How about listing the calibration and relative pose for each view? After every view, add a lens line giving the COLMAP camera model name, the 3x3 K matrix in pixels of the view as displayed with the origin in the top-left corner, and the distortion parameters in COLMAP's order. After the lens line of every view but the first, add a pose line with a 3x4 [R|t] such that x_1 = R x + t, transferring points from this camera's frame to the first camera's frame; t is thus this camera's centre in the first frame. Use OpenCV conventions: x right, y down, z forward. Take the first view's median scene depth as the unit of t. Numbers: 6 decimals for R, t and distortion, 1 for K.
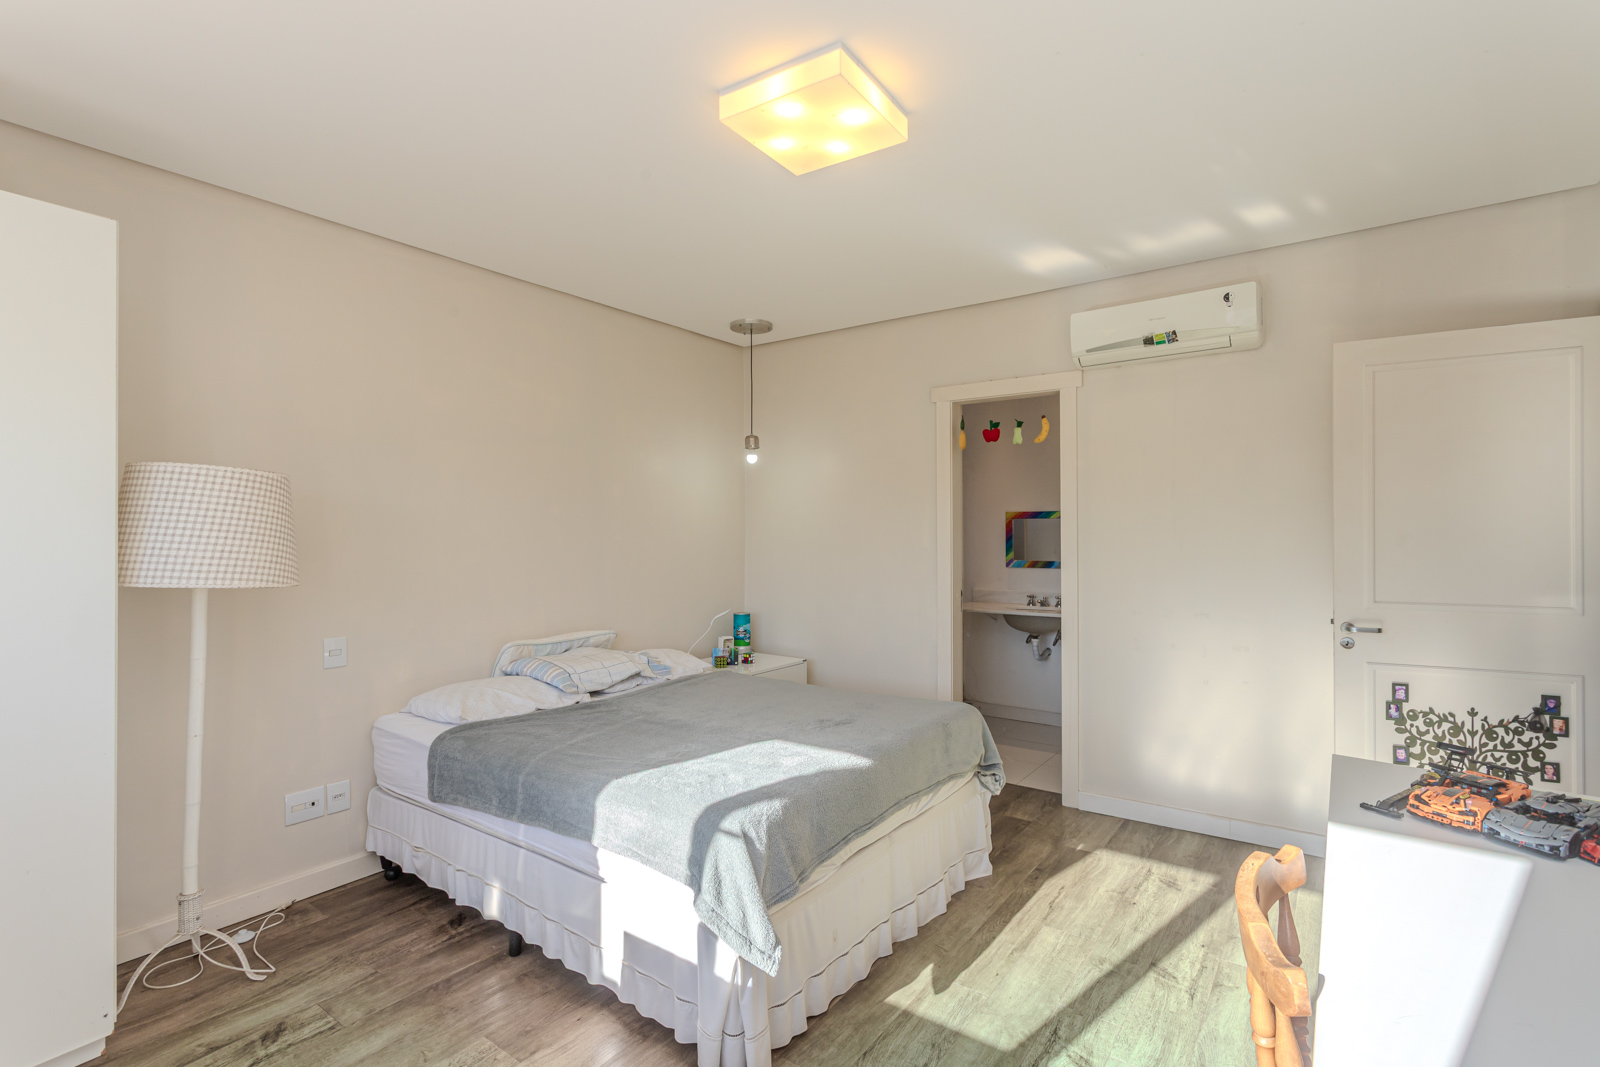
lens RADIAL K [[751.3, 0, 803.8], [0, 751.3, 536.5], [0, 0, 1]] dist [-0.005942, 0.001812]
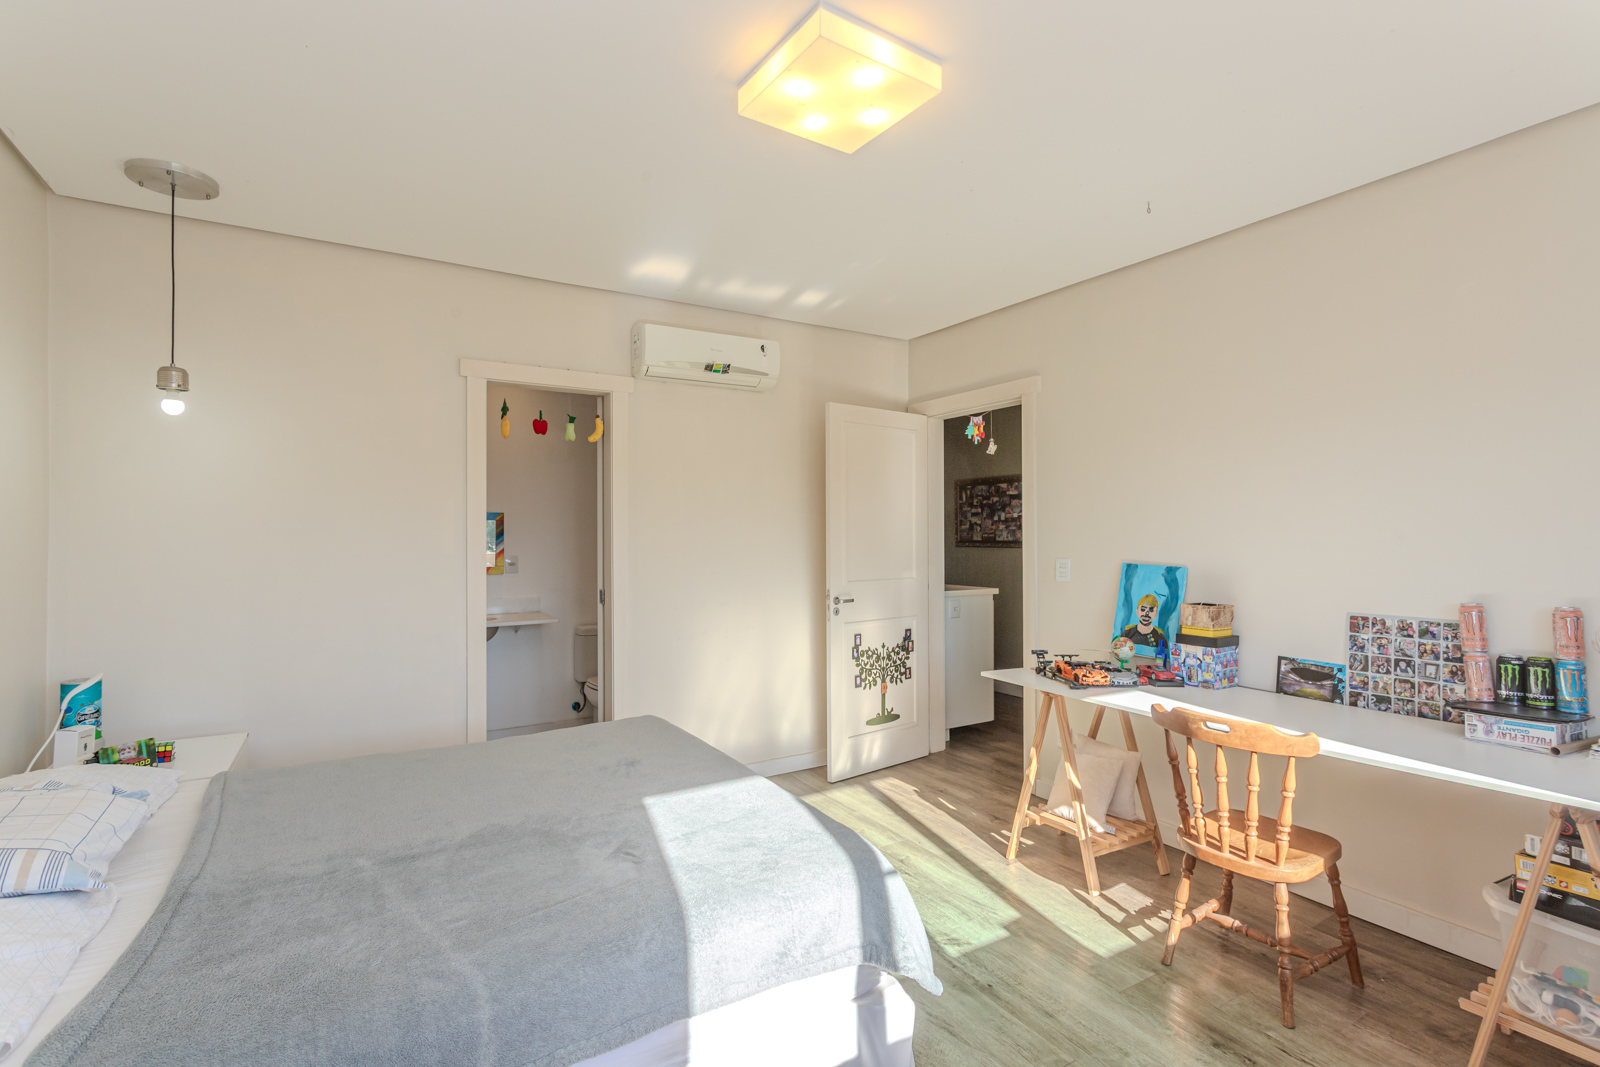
lens RADIAL K [[751.3, 0, 801.7], [0, 751.3, 527.0], [0, 0, 1]] dist [-0.005942, 0.001812]
pose [[0.386744, 0.011850, 0.922111, -0.646832], [0.006926, 0.999852, -0.015754, 0.002837], [-0.922161, 0.012479, 0.386605, 0.511084]]
